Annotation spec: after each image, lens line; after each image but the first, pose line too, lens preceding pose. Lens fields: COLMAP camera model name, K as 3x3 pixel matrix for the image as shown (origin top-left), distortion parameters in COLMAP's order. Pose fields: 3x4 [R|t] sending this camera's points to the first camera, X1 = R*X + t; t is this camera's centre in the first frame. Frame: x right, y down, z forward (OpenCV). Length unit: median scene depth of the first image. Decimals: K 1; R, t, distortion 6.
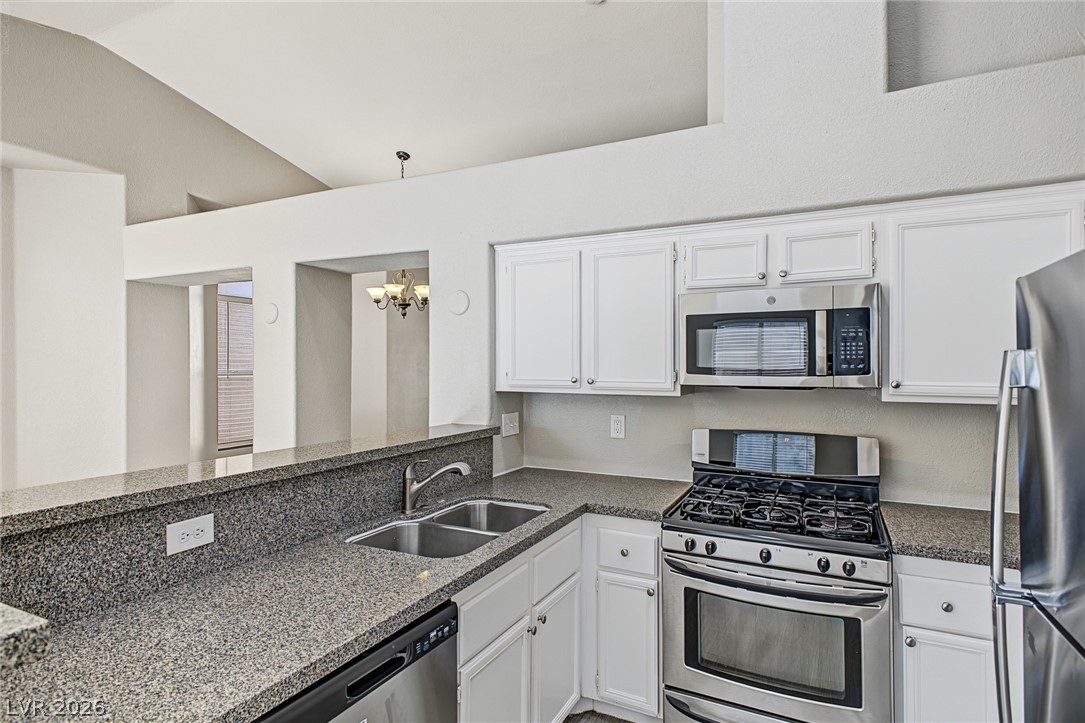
lens RADIAL K [[558.8, 0, 541.2], [0, 558.8, 359.7], [0, 0, 1]] dist [0.020528, -0.010076]
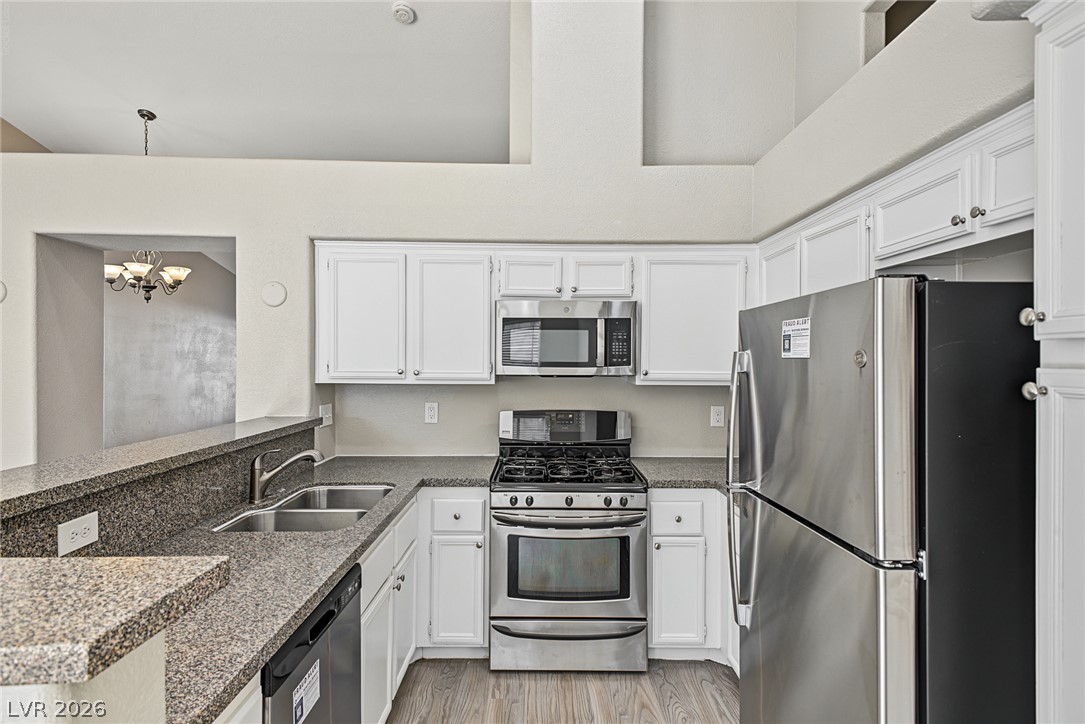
lens RADIAL K [[558.8, 0, 539.5], [0, 558.8, 361.5], [0, 0, 1]] dist [0.020528, -0.010076]
pose [[0.890138, 0.002104, 0.455686, -0.245755], [-0.009325, 0.999864, 0.013599, -0.001131], [-0.455596, -0.016355, 0.890037, -0.135804]]
